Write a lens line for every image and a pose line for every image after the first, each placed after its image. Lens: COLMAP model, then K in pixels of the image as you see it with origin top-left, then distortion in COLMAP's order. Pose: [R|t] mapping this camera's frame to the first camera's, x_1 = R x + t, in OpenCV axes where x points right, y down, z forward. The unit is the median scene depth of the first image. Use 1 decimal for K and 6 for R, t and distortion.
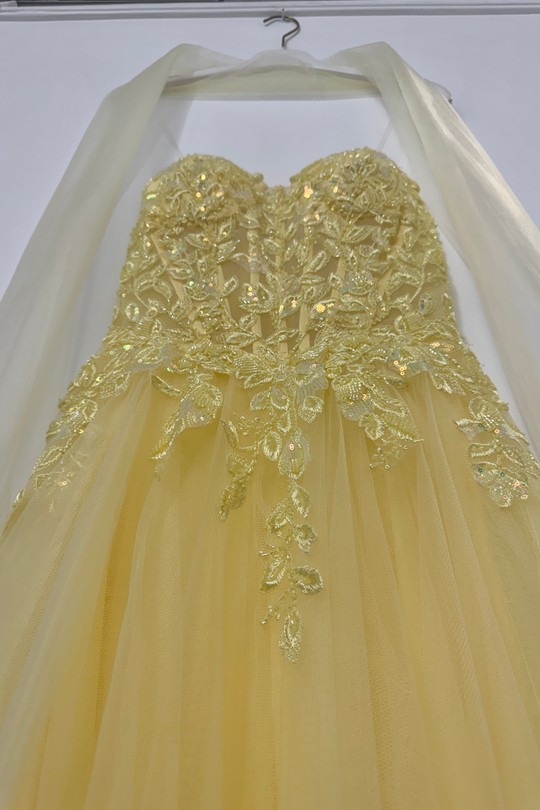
lens RADIAL K [[587.8, 0, 266.4], [0, 587.8, 409.7], [0, 0, 1]] dist [0.085128, -0.015323]
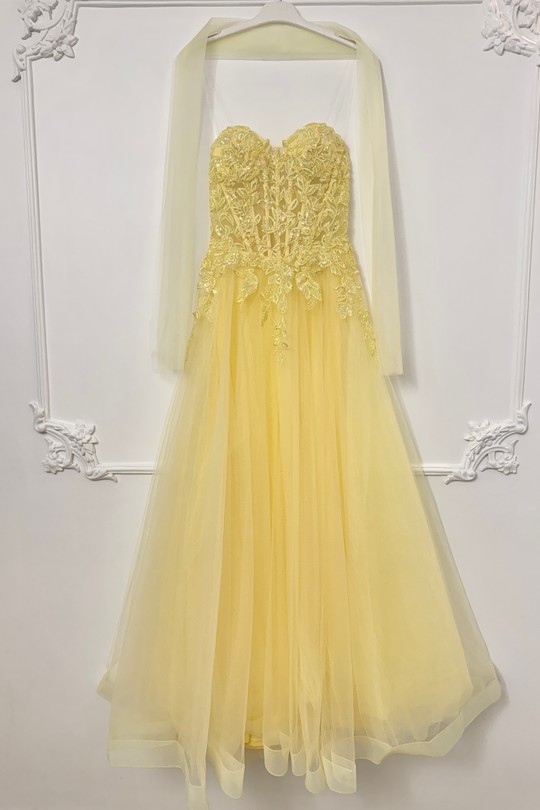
lens RADIAL K [[587.8, 0, 269.9], [0, 587.8, 394.2], [0, 0, 1]] dist [0.085128, -0.015323]
pose [[0.999848, -0.017231, -0.002697, -0.015959], [0.015222, 0.786692, 0.617158, -1.157540], [-0.008512, -0.617105, 0.786835, -1.393777]]
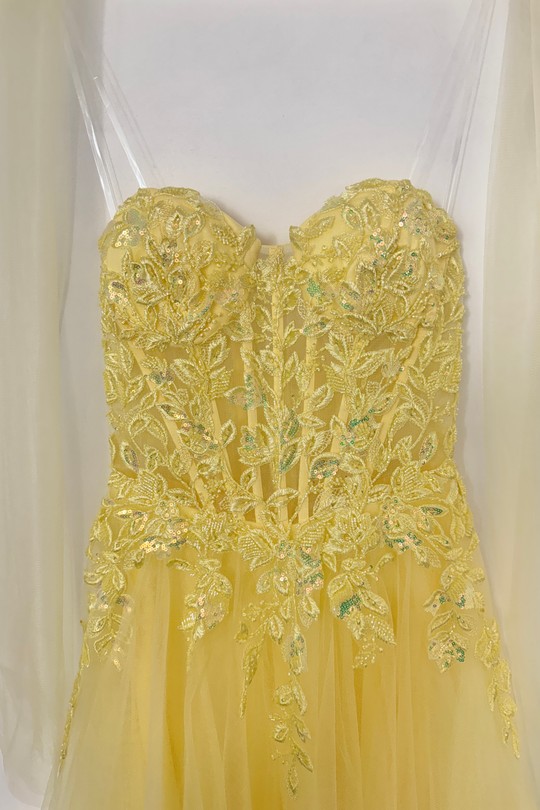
lens RADIAL K [[587.8, 0, 267.8], [0, 587.8, 405.1], [0, 0, 1]] dist [0.085128, -0.015323]
pose [[0.999402, -0.032233, 0.012552, -0.006584], [0.013147, 0.689610, 0.724061, -0.930030], [-0.031995, -0.723463, 0.689621, 0.372305]]
